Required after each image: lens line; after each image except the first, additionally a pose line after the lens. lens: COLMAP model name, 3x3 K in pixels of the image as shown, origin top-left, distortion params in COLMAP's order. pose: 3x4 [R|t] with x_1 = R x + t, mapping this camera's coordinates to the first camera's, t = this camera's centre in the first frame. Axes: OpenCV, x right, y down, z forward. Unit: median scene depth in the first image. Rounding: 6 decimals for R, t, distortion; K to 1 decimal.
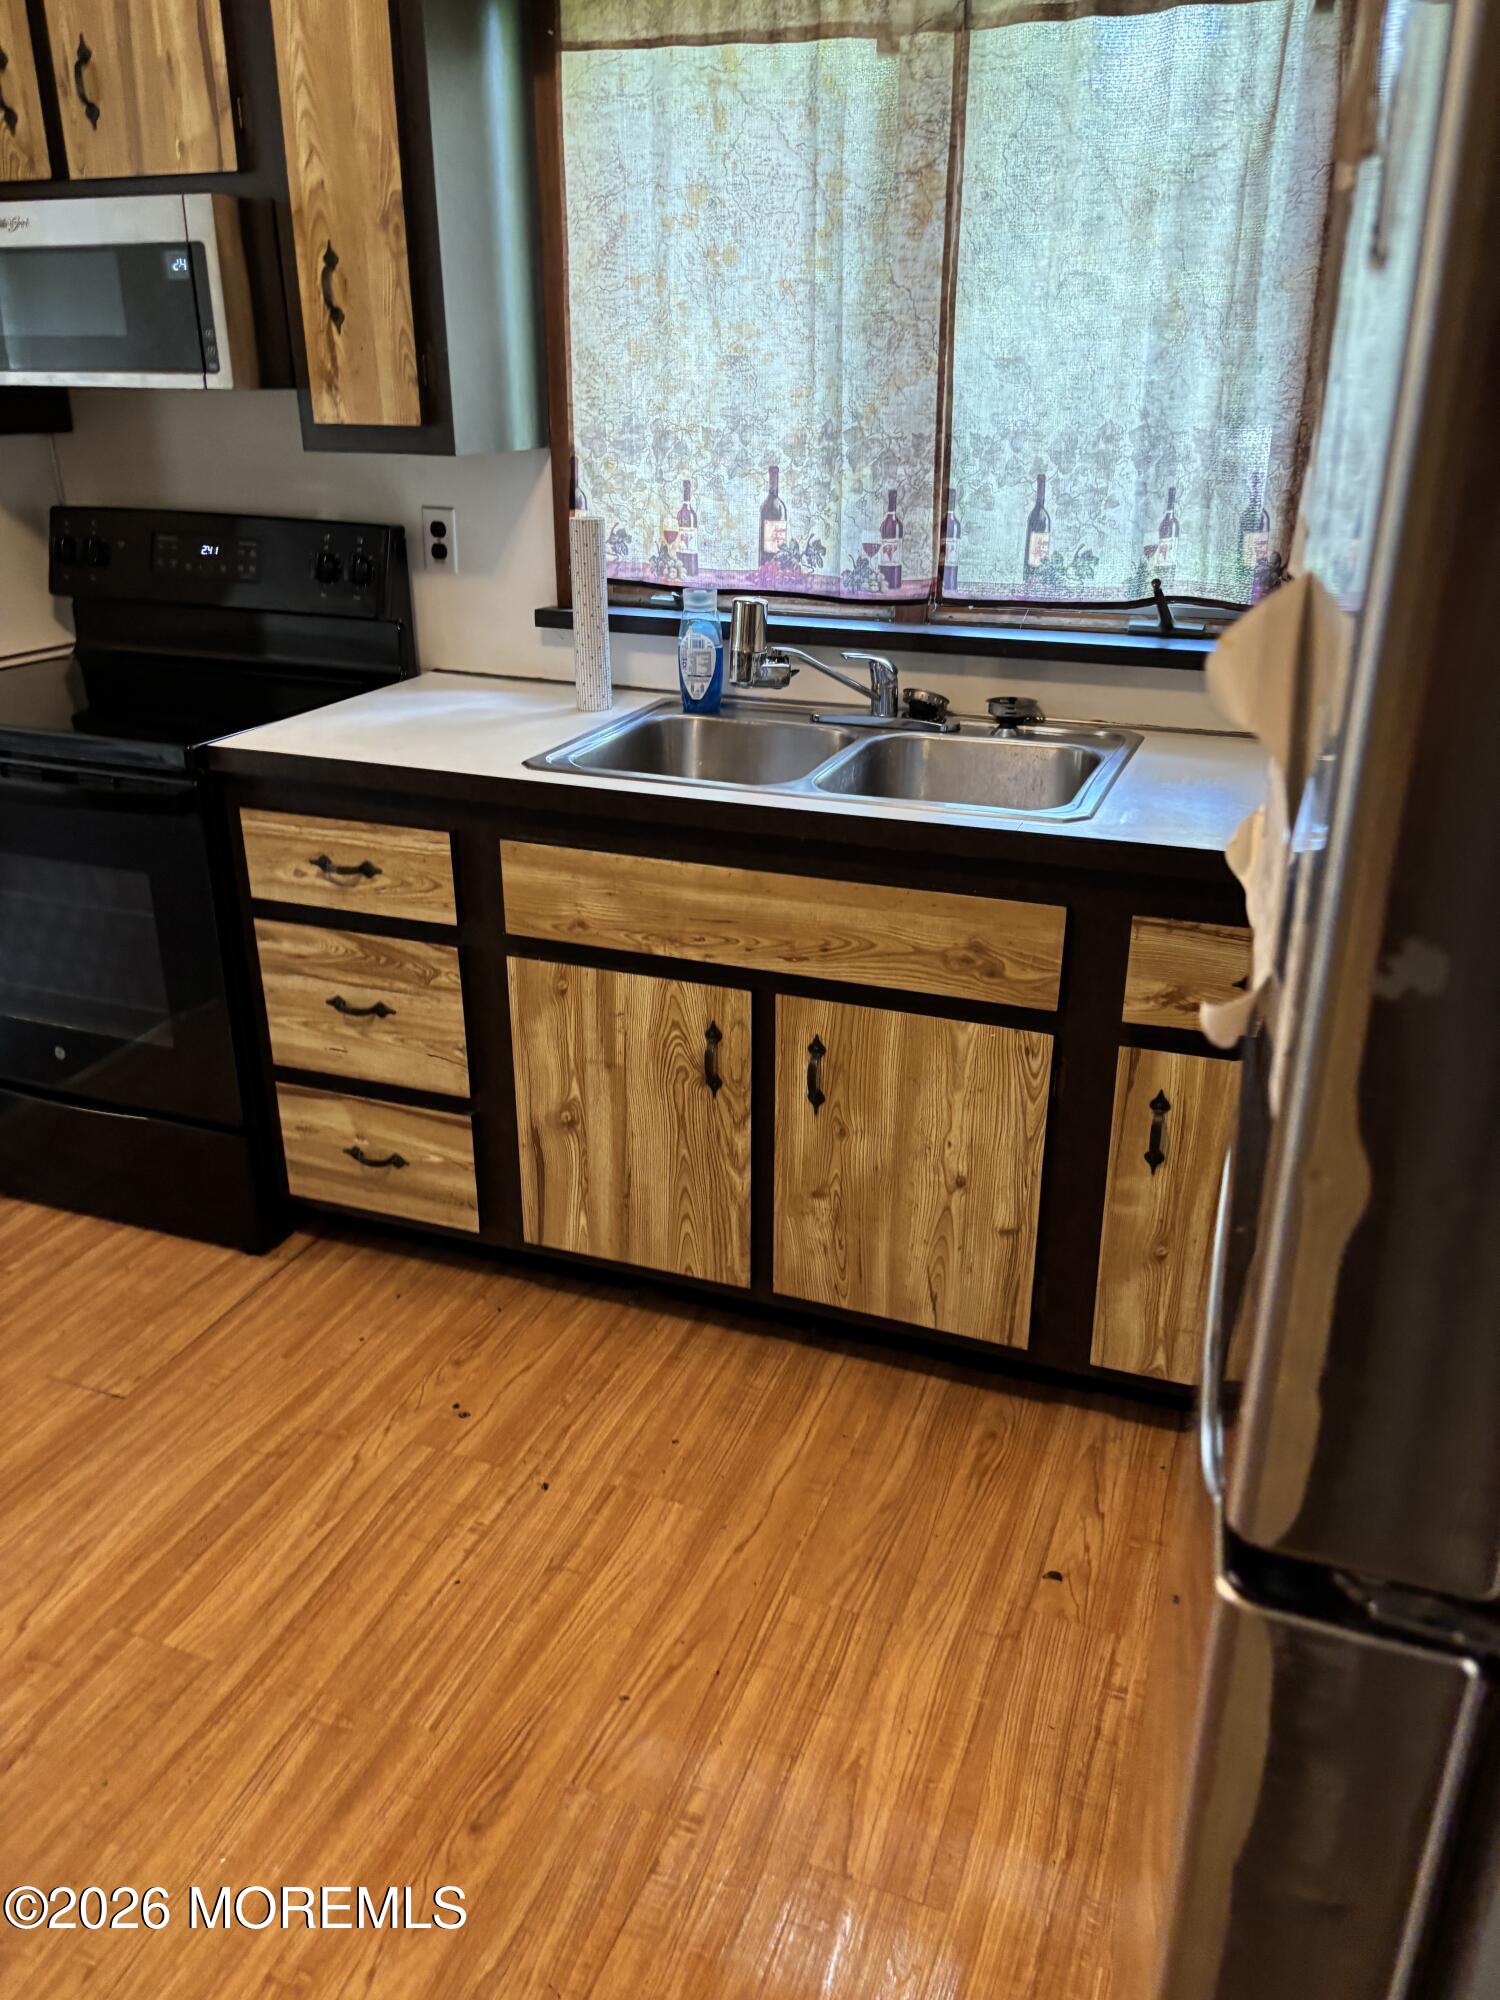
lens RADIAL K [[1506.3, 0, 770.9], [0, 1506.3, 1020.9], [0, 0, 1]] dist [0.047675, -0.057576]
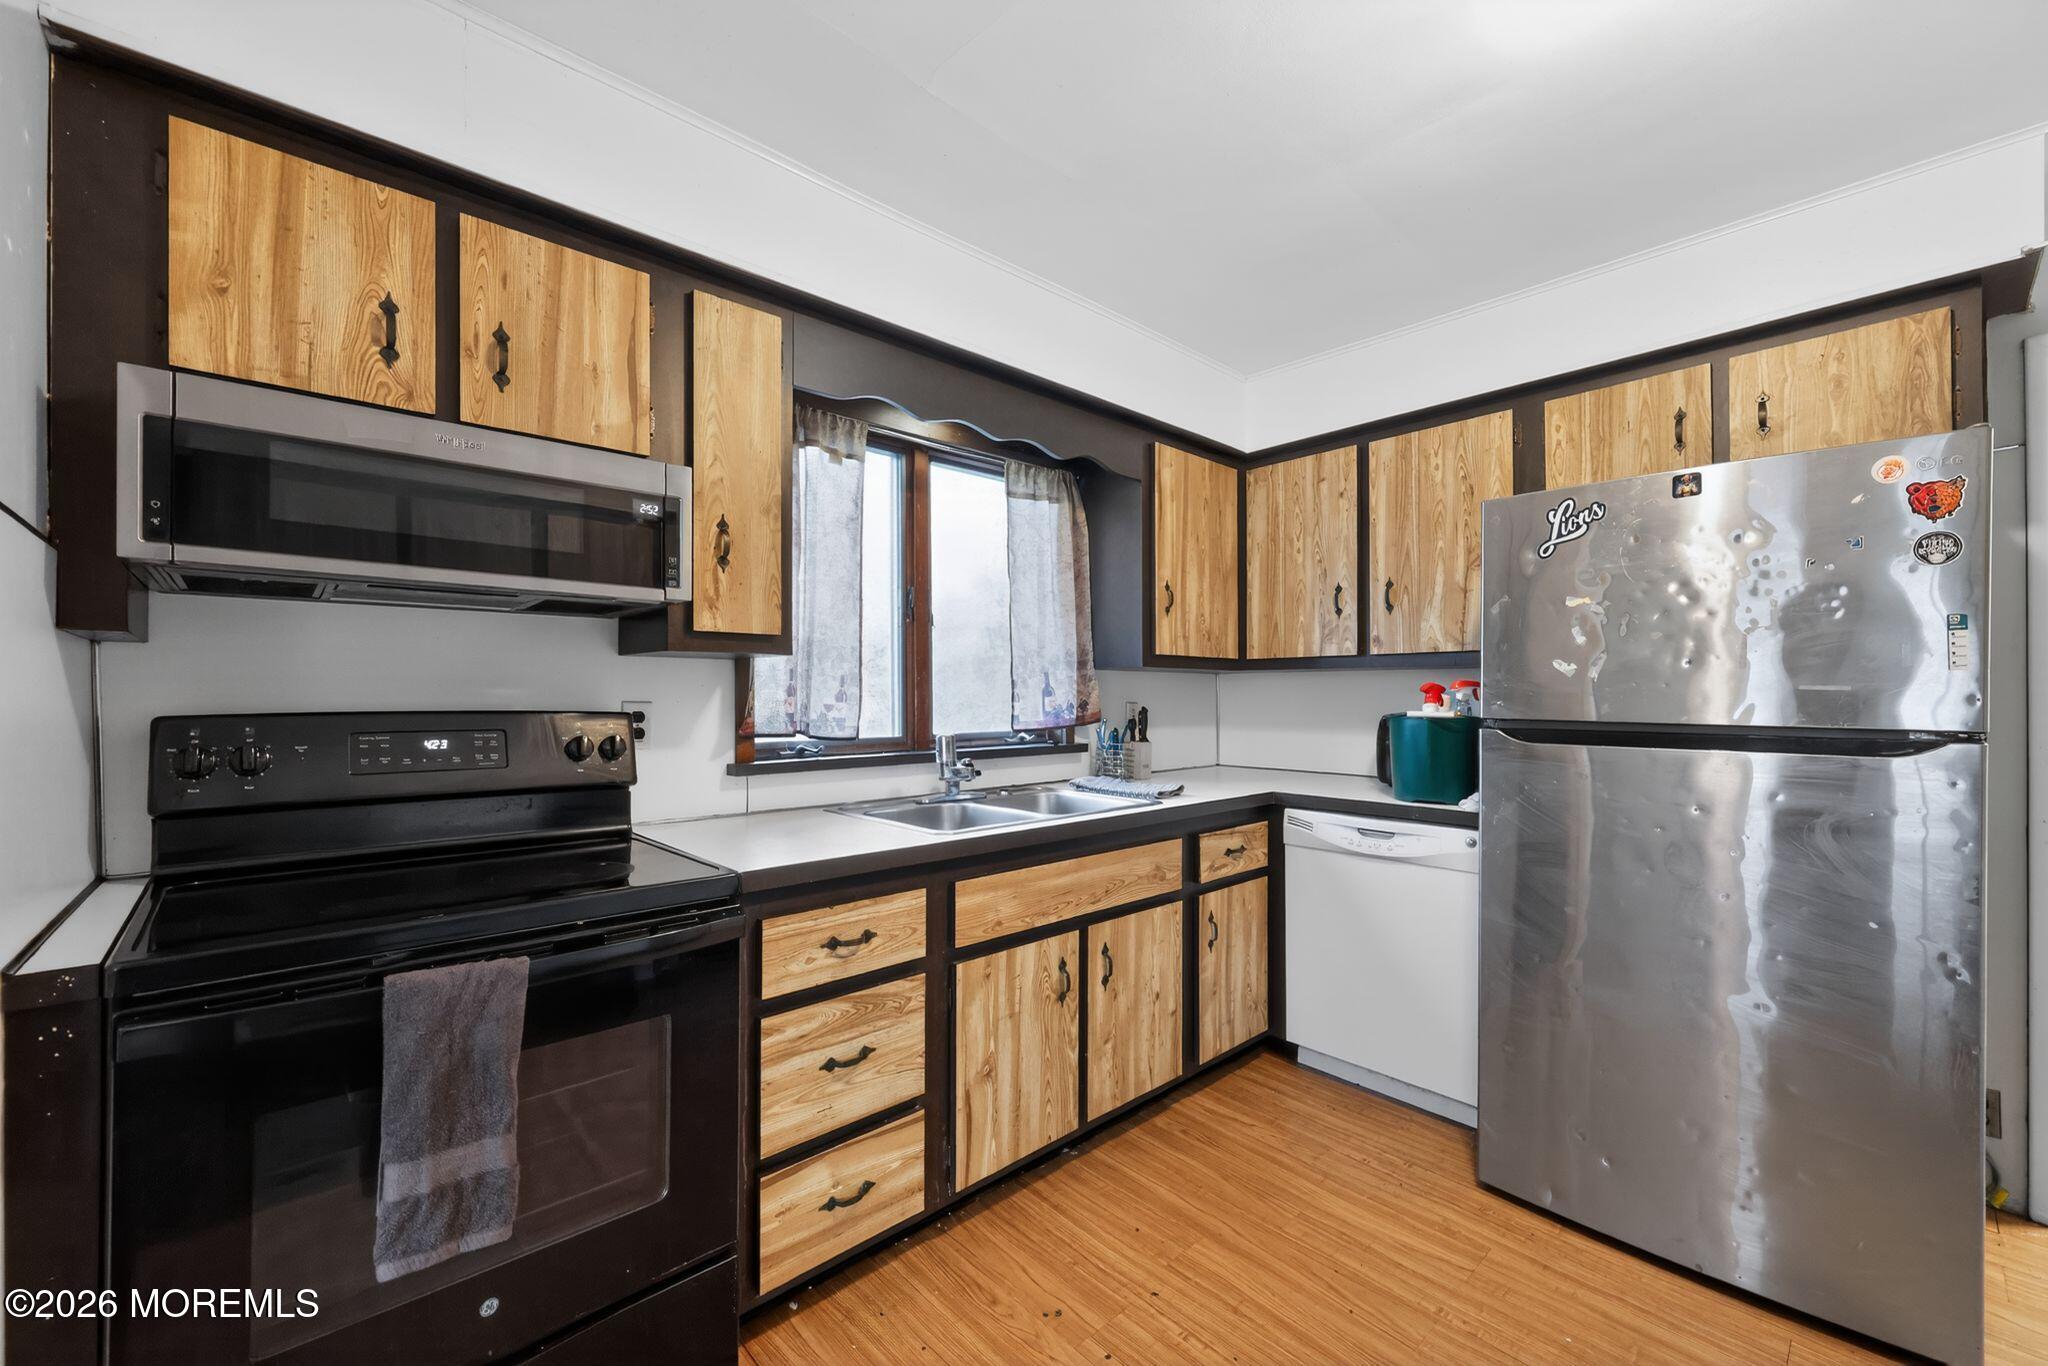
lens RADIAL K [[822.3, 0, 1026.9], [0, 822.3, 688.6], [0, 0, 1]] dist [-0.001805, -0.001919]
pose [[0.449828, -0.000528, 0.893115, -0.843523], [0.353217, 0.918576, -0.177358, -0.121810], [-0.820300, 0.395244, 0.413388, 0.502909]]
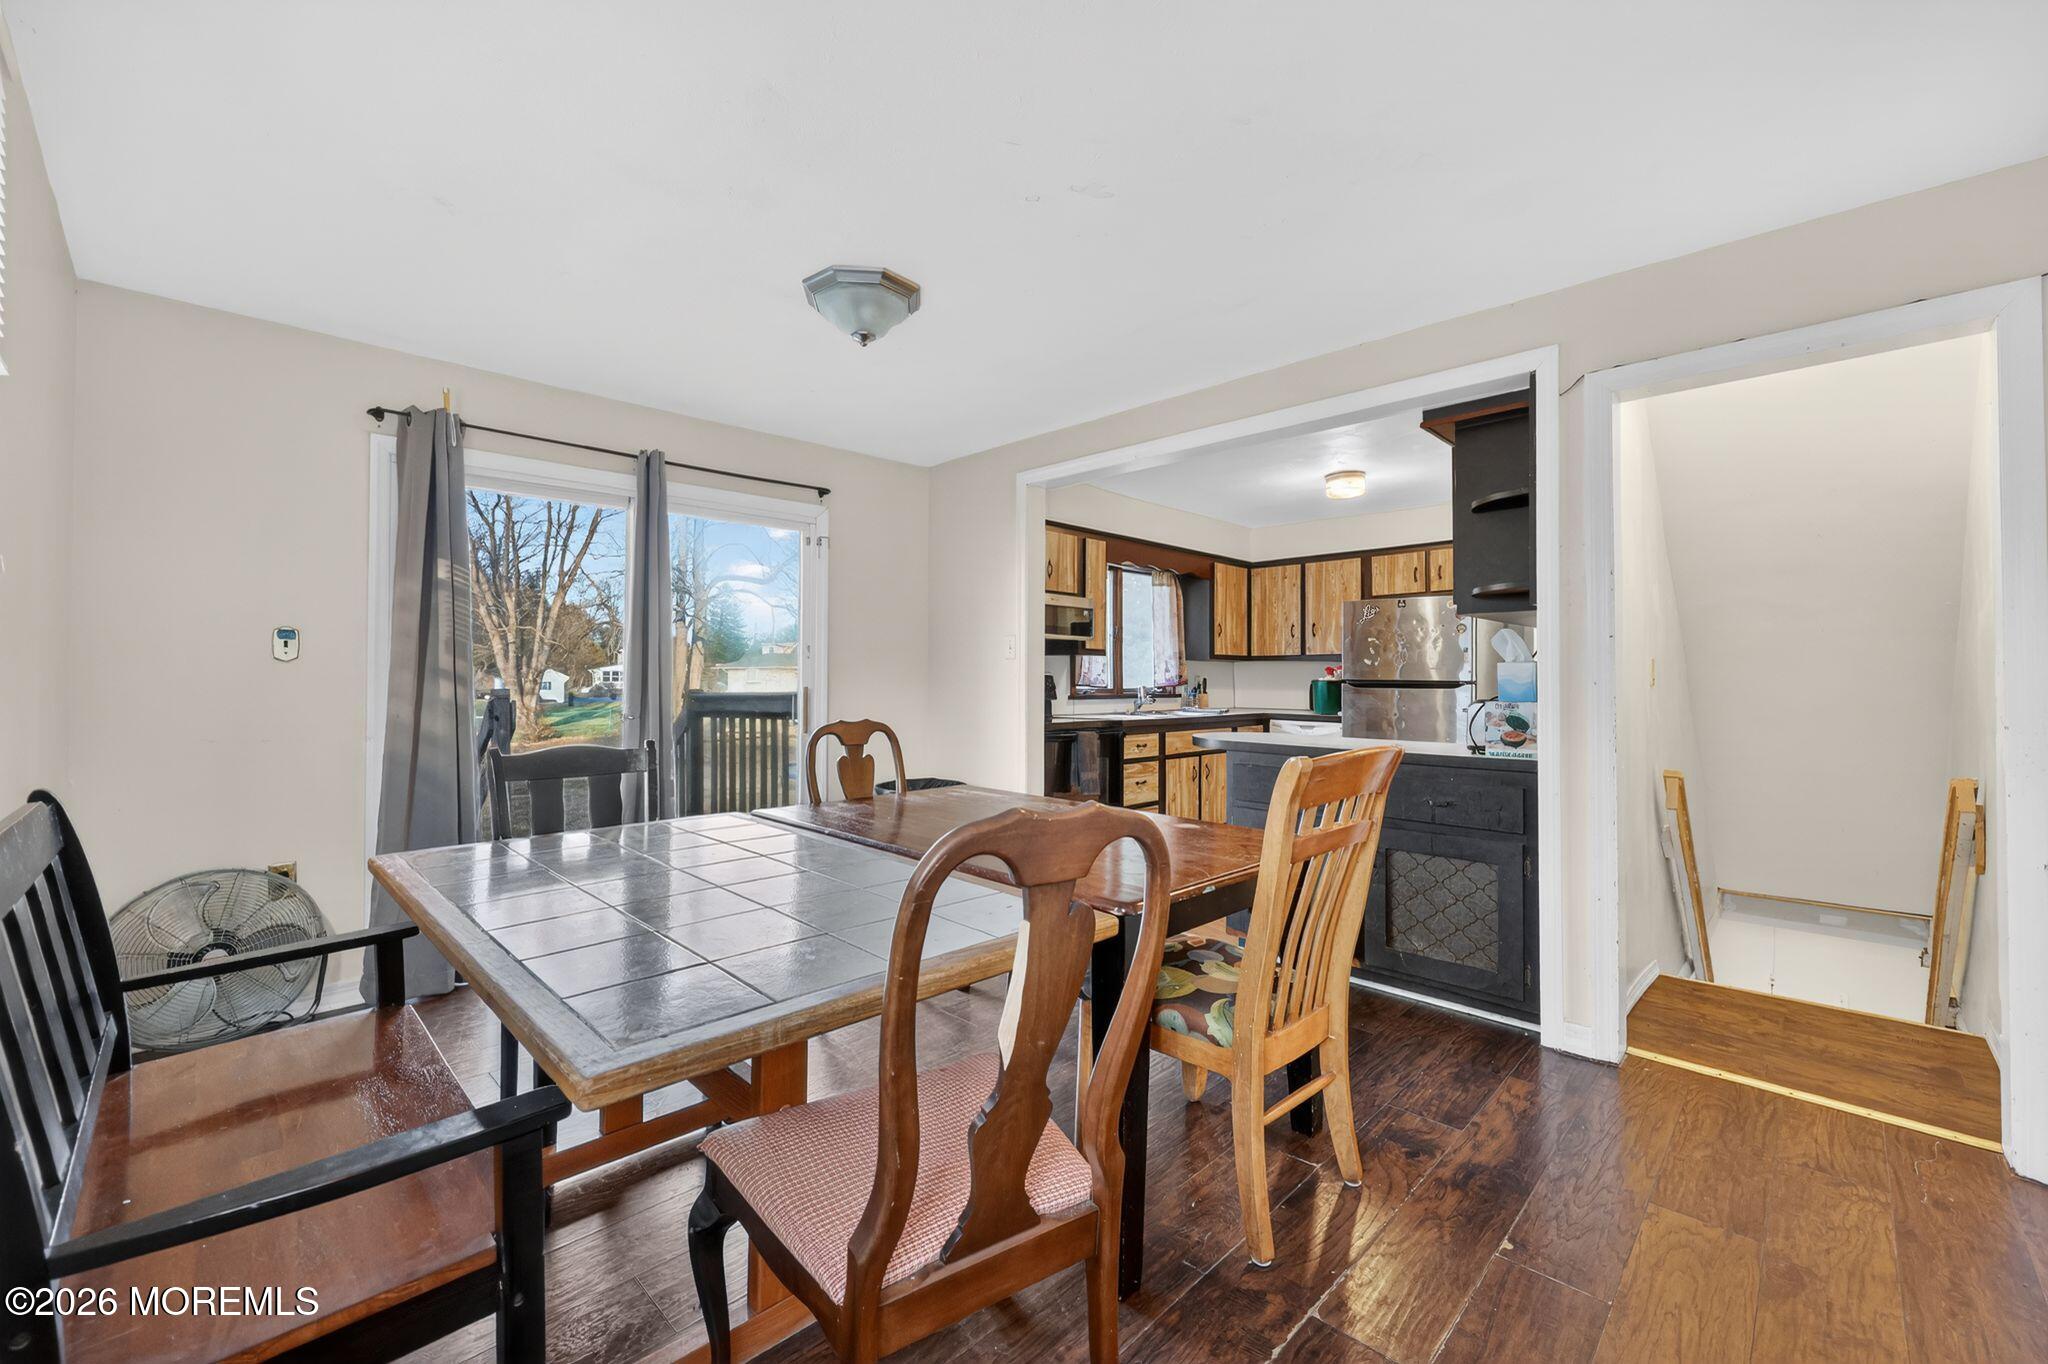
lens RADIAL K [[822.3, 0, 1038.5], [0, 822.3, 676.2], [0, 0, 1]] dist [-0.001805, -0.001919]
pose [[0.395397, -0.000491, 0.918510, -2.468693], [0.359166, 0.920460, -0.154120, -0.032146], [-0.845376, 0.390837, 0.364124, 0.347790]]
